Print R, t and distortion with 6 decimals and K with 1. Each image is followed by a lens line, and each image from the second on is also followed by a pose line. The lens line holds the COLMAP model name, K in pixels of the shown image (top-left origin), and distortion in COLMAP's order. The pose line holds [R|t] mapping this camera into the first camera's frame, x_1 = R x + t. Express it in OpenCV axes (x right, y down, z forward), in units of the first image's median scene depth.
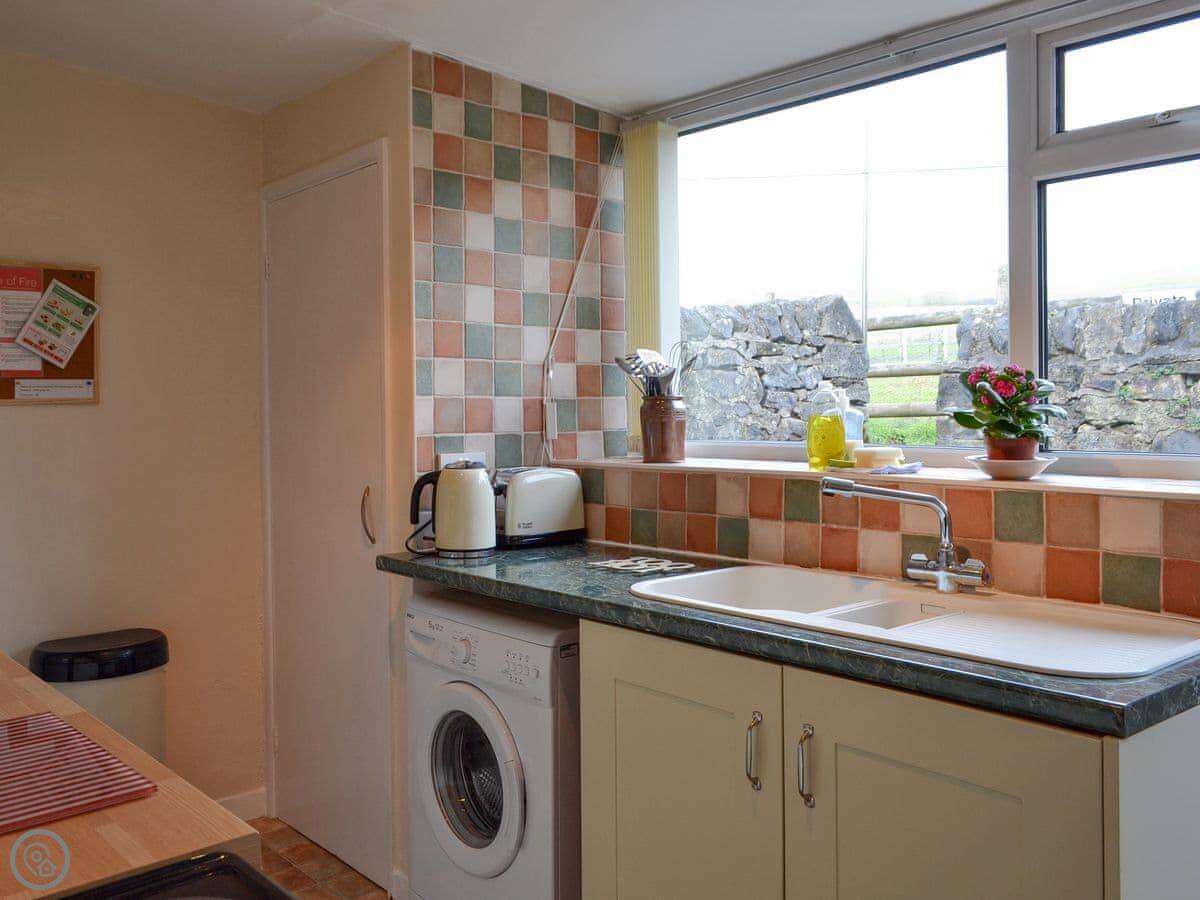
lens RADIAL K [[1027.6, 0, 599.2], [0, 1027.6, 447.4], [0, 0, 1]] dist [-0.013976, 0.017743]
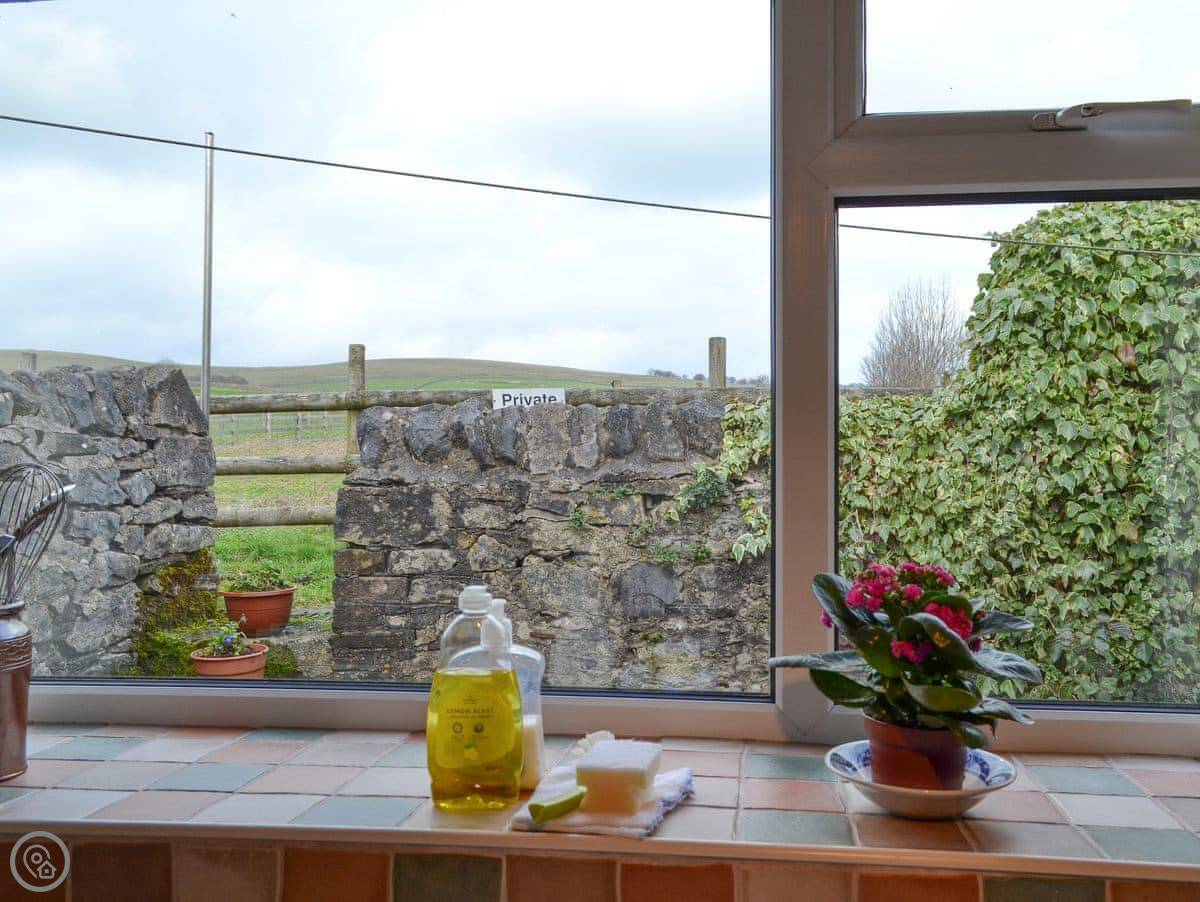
lens RADIAL K [[1027.6, 0, 598.9], [0, 1027.6, 458.3], [0, 0, 1]] dist [-0.013976, 0.017743]
pose [[0.752432, 0.018139, 0.658420, -0.007175], [0.023468, 0.998248, -0.054320, -0.048794], [-0.658252, 0.056324, 0.750688, 0.341978]]
